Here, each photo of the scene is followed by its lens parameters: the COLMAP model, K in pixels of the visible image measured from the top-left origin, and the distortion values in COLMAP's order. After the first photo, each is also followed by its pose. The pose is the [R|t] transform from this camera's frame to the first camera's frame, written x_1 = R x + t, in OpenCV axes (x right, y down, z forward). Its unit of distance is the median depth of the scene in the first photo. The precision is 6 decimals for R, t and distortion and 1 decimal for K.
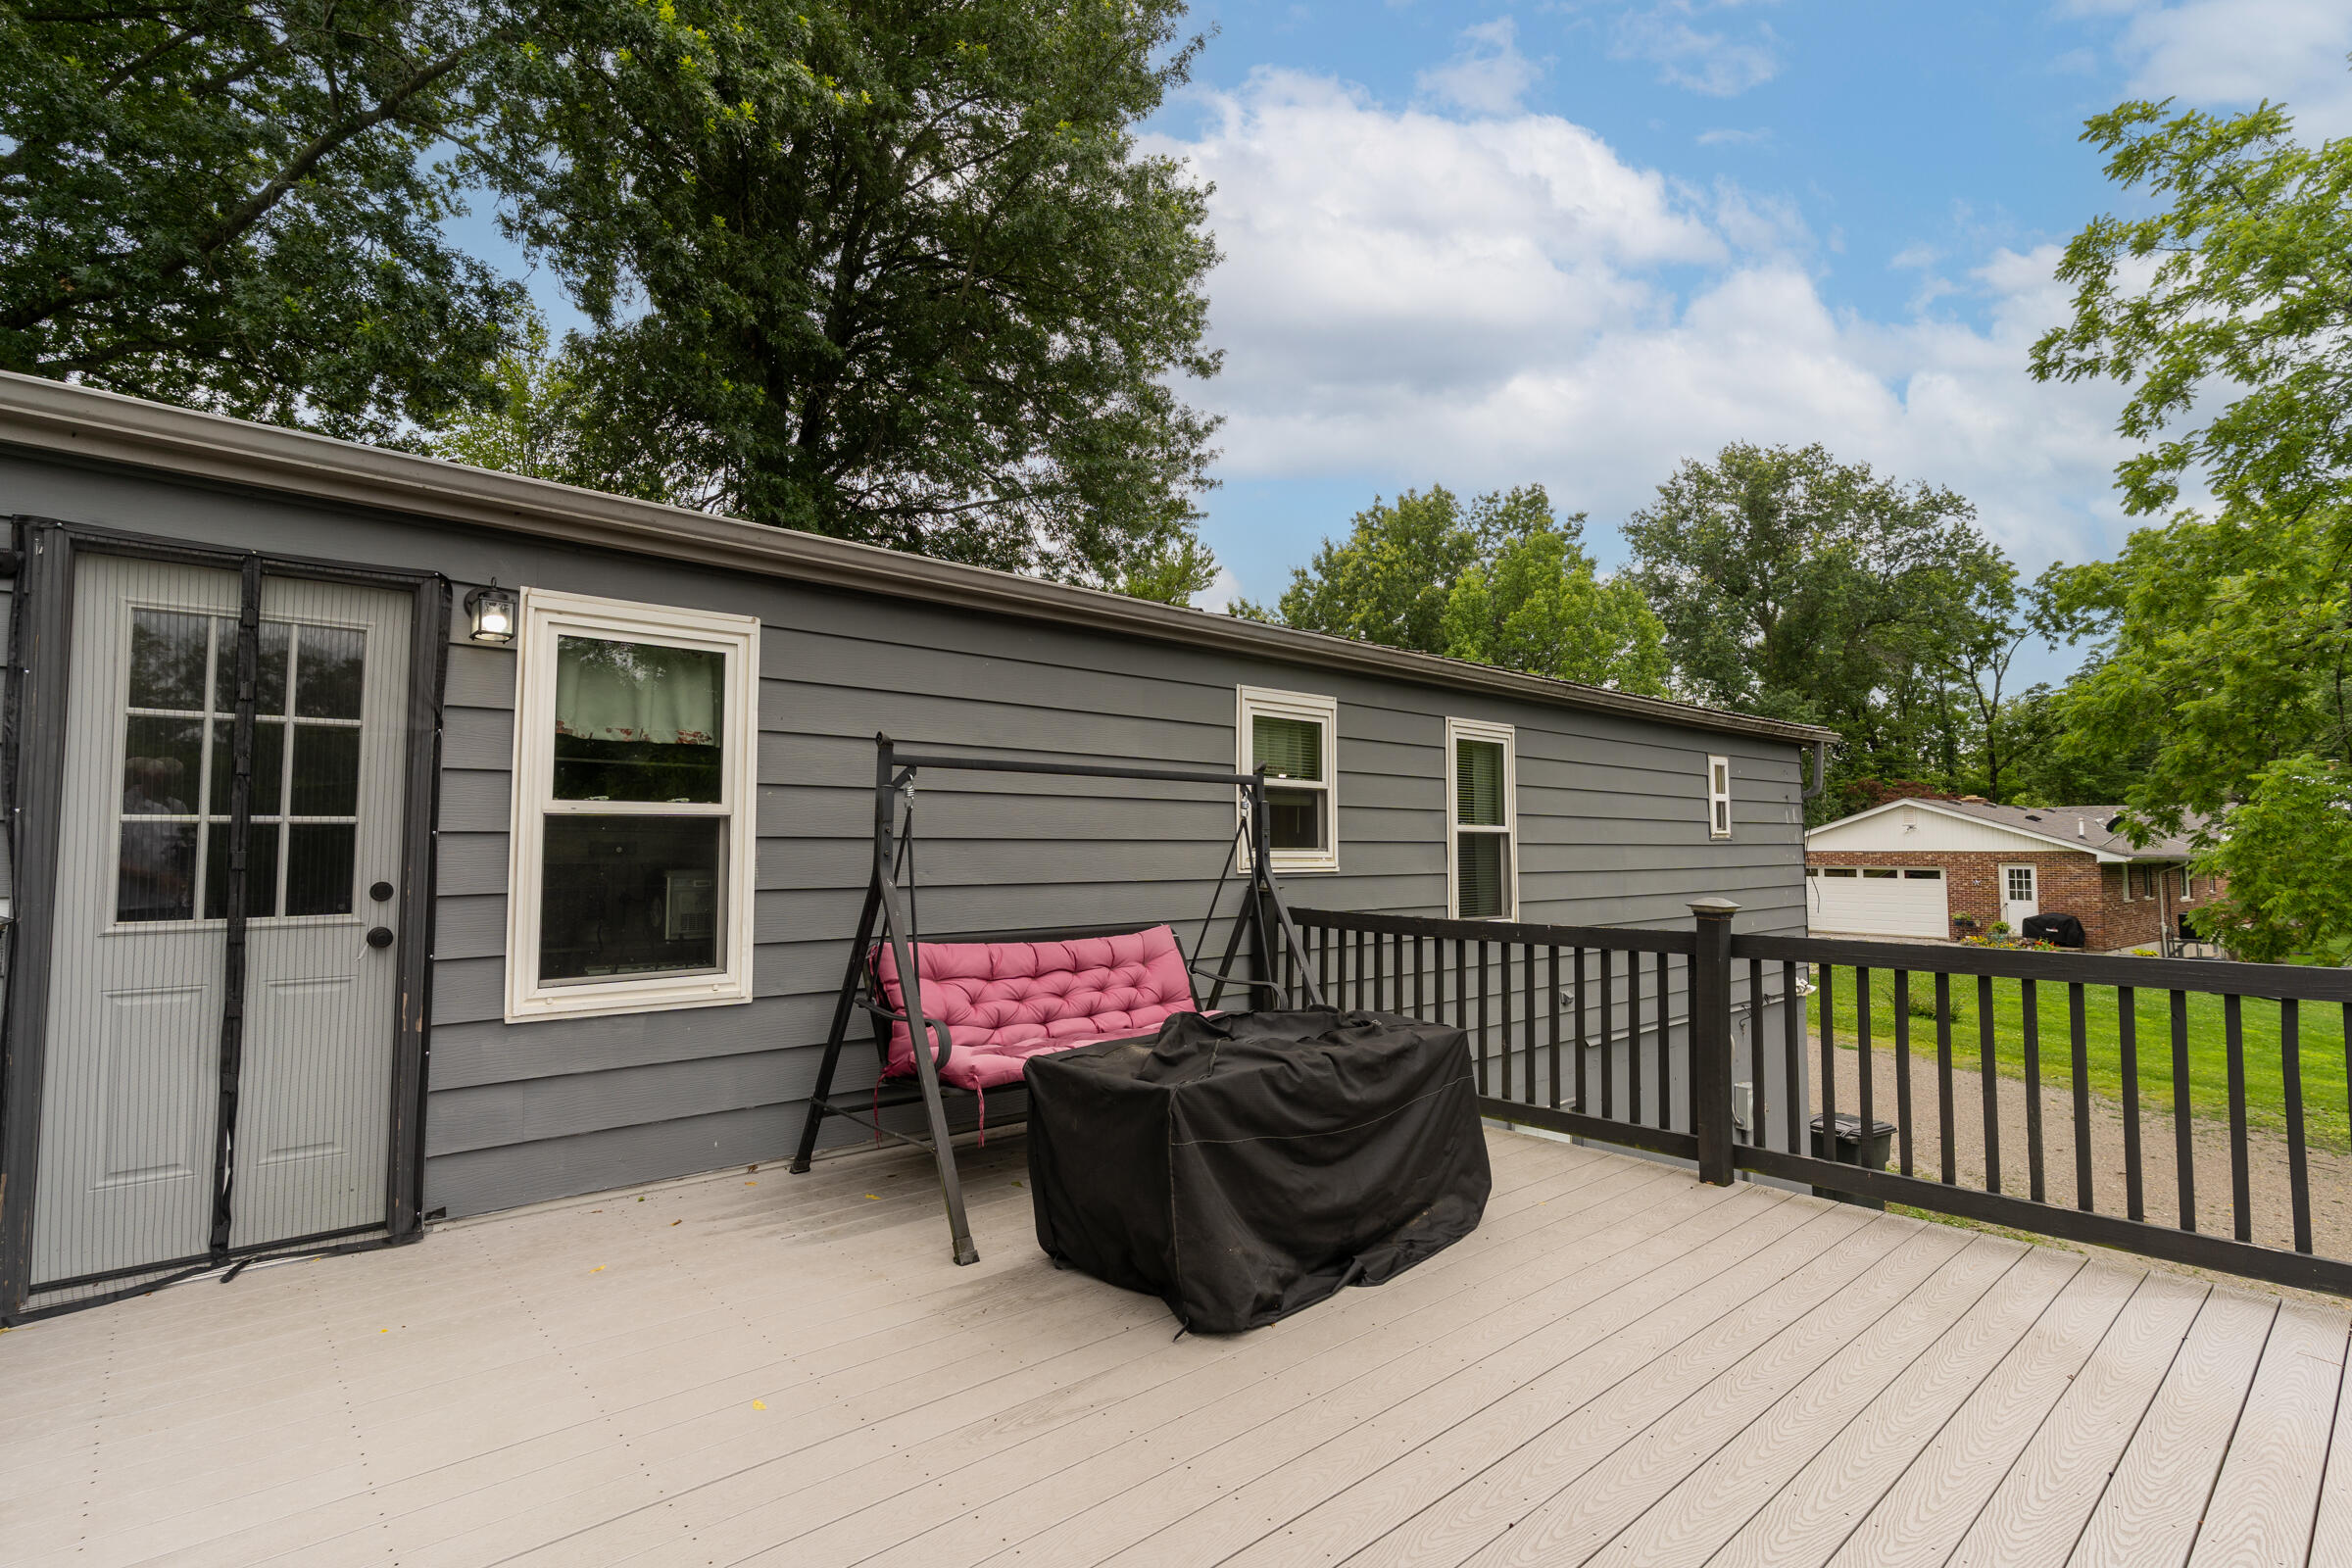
lens RADIAL K [[1104.4, 0, 1183.8], [0, 1104.4, 769.7], [0, 0, 1]] dist [-0.001756, -0.000114]
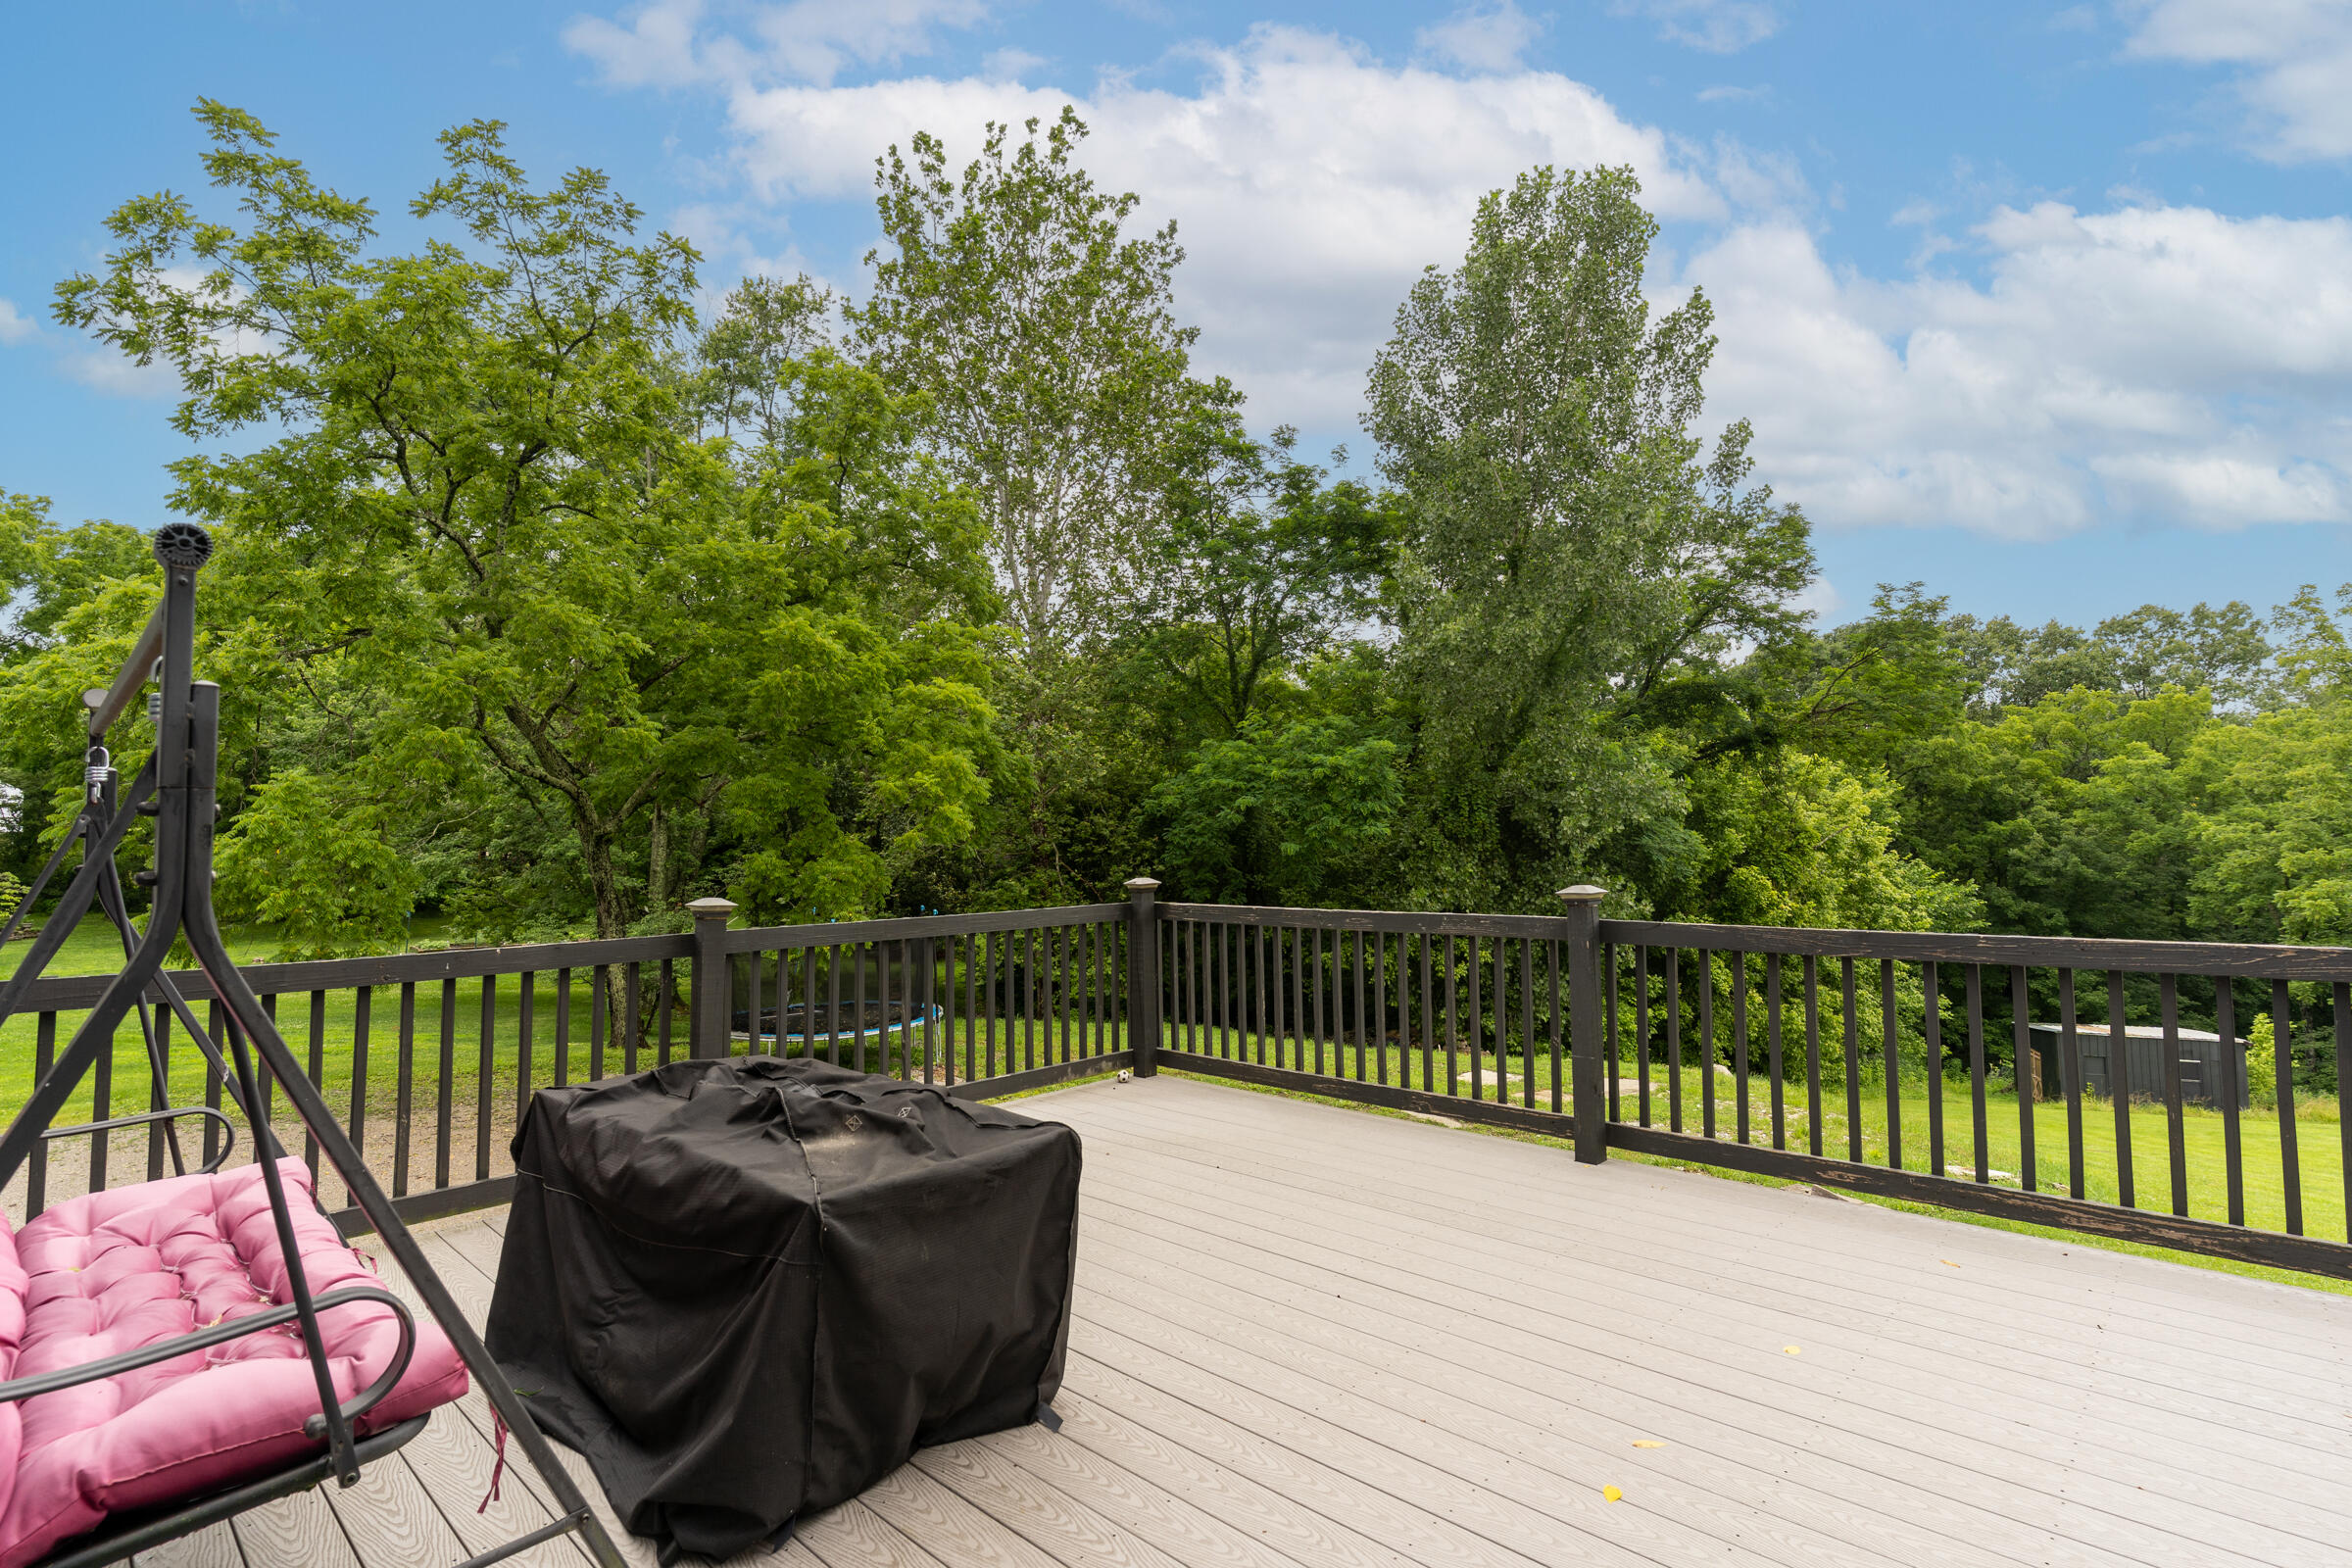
lens RADIAL K [[1104.4, 0, 1183.8], [0, 1104.4, 769.7], [0, 0, 1]] dist [-0.001756, -0.000114]
pose [[-0.105044, 0.054591, 0.992968, -0.188220], [-0.046953, 0.997106, -0.059786, 0.011547], [-0.993359, -0.052903, -0.102177, 0.214116]]
